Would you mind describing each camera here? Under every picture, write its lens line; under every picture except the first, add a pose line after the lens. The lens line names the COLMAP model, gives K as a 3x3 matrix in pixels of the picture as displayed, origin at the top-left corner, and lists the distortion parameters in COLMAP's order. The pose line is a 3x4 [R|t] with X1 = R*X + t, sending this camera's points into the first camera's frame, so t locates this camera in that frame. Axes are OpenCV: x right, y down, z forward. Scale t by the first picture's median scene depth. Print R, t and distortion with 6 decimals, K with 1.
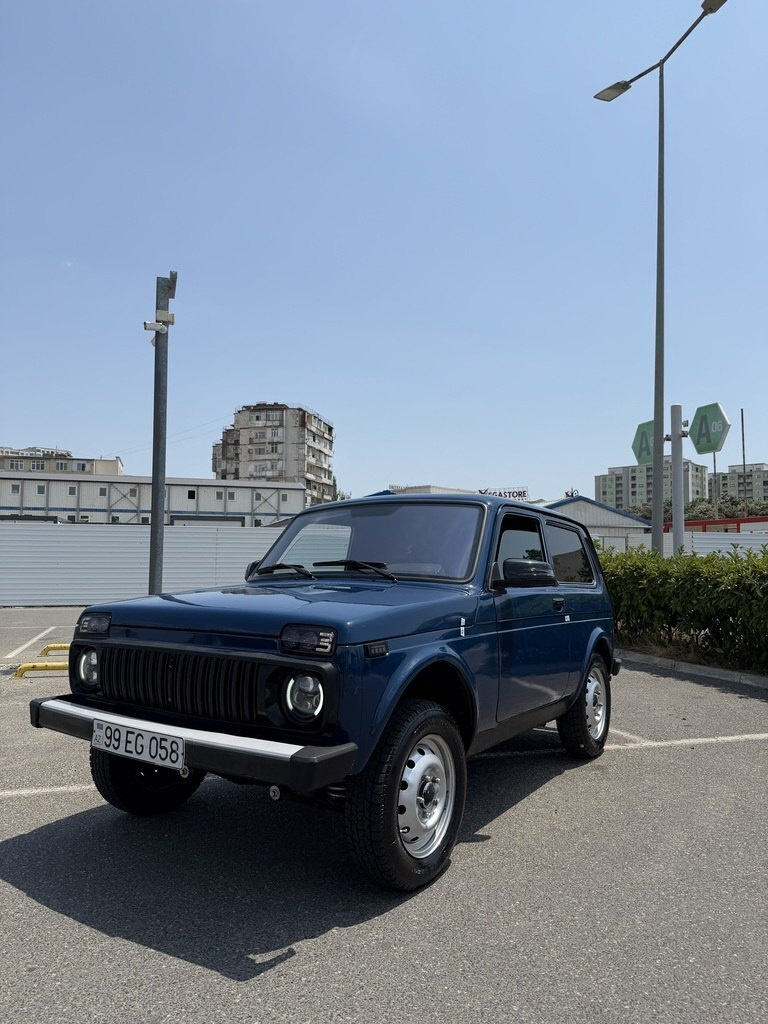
lens RADIAL K [[715.2, 0, 384.0], [0, 715.2, 524.6], [0, 0, 1]] dist [0.048103, -0.063486]
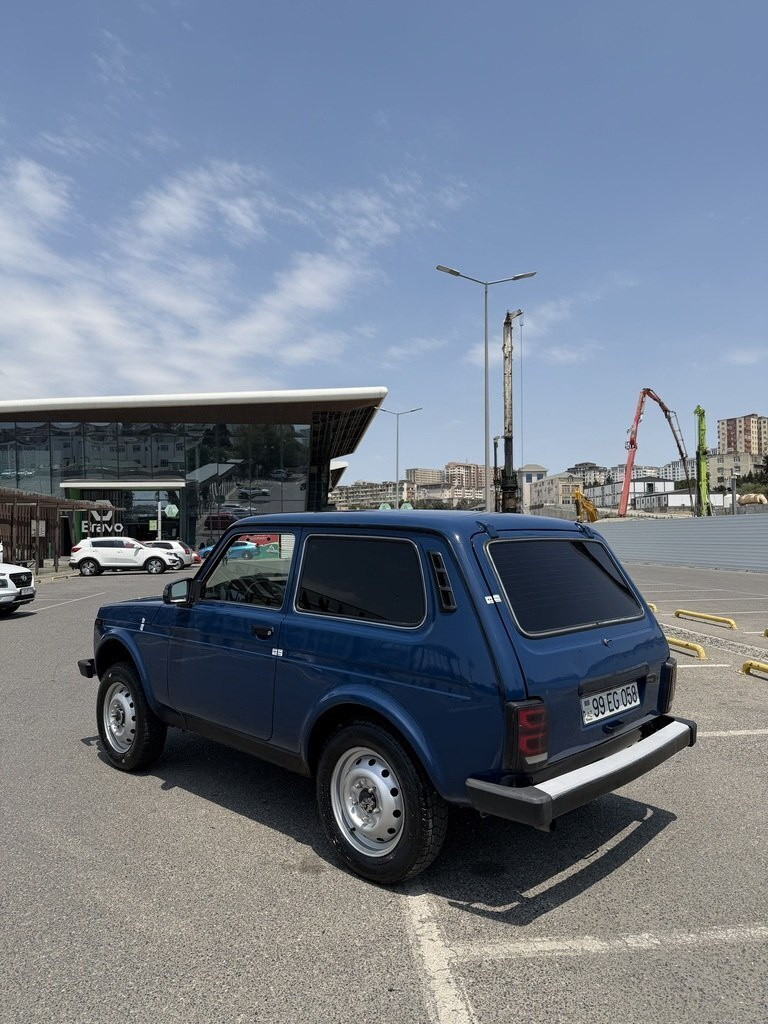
lens RADIAL K [[715.2, 0, 389.6], [0, 715.2, 548.4], [0, 0, 1]] dist [0.048103, -0.063486]
pose [[-0.175426, 0.004794, -0.984481, 1.312750], [0.051295, 0.998674, -0.004277, 0.020643], [0.983155, -0.051249, -0.175439, 1.590894]]
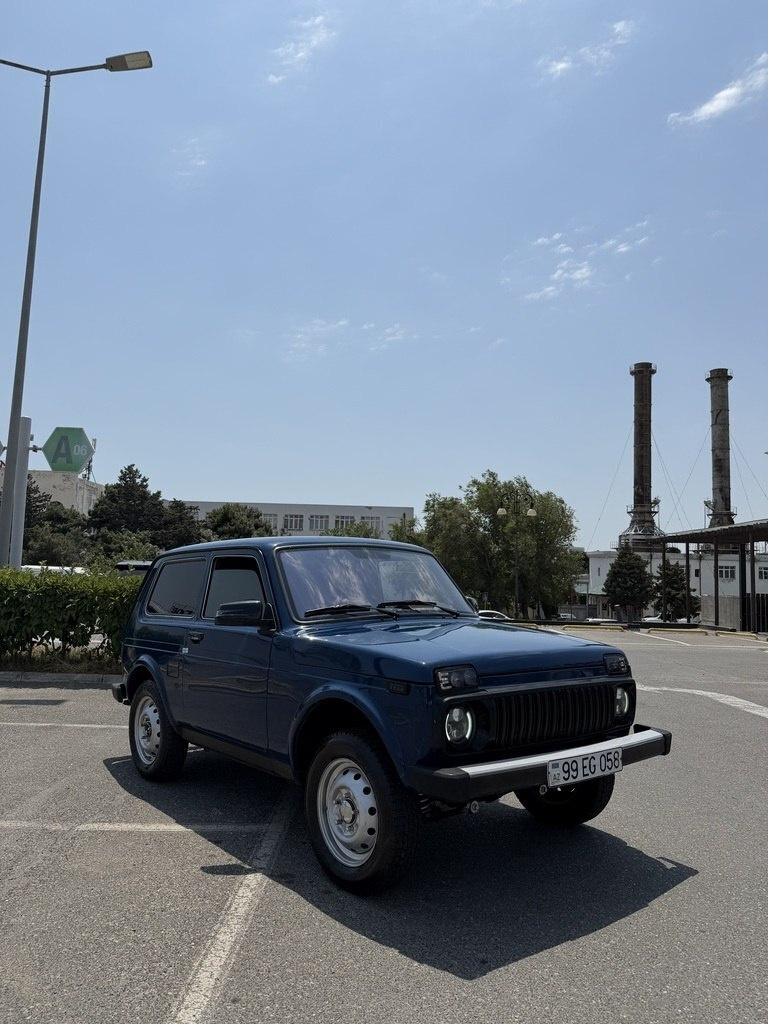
lens RADIAL K [[715.2, 0, 390.3], [0, 715.2, 519.3], [0, 0, 1]] dist [0.048103, -0.063486]
pose [[0.296309, 0.083157, 0.951465, -1.268185], [-0.075173, 0.995143, -0.063564, -0.005414], [-0.952129, -0.052690, 0.301121, 0.759014]]
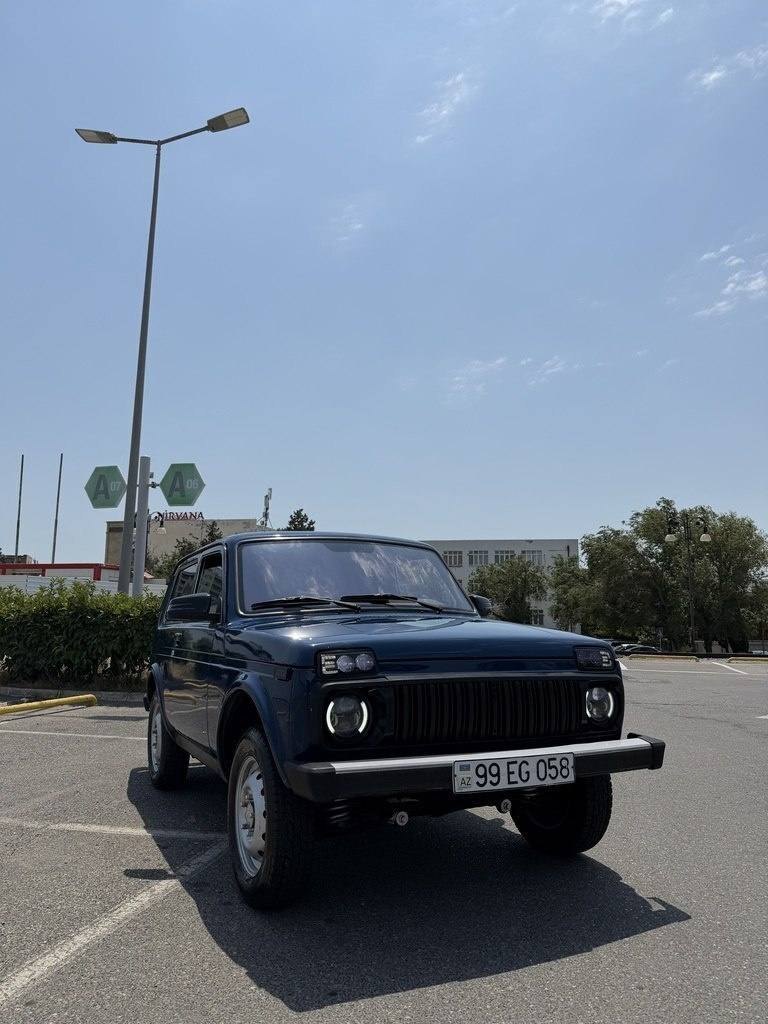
lens RADIAL K [[715.2, 0, 390.9], [0, 715.2, 523.0], [0, 0, 1]] dist [0.048103, -0.063486]
pose [[0.510934, 0.110165, 0.852532, -1.035234], [-0.053285, 0.993906, -0.096499, 0.050116], [-0.857967, 0.003878, 0.513690, 0.494827]]
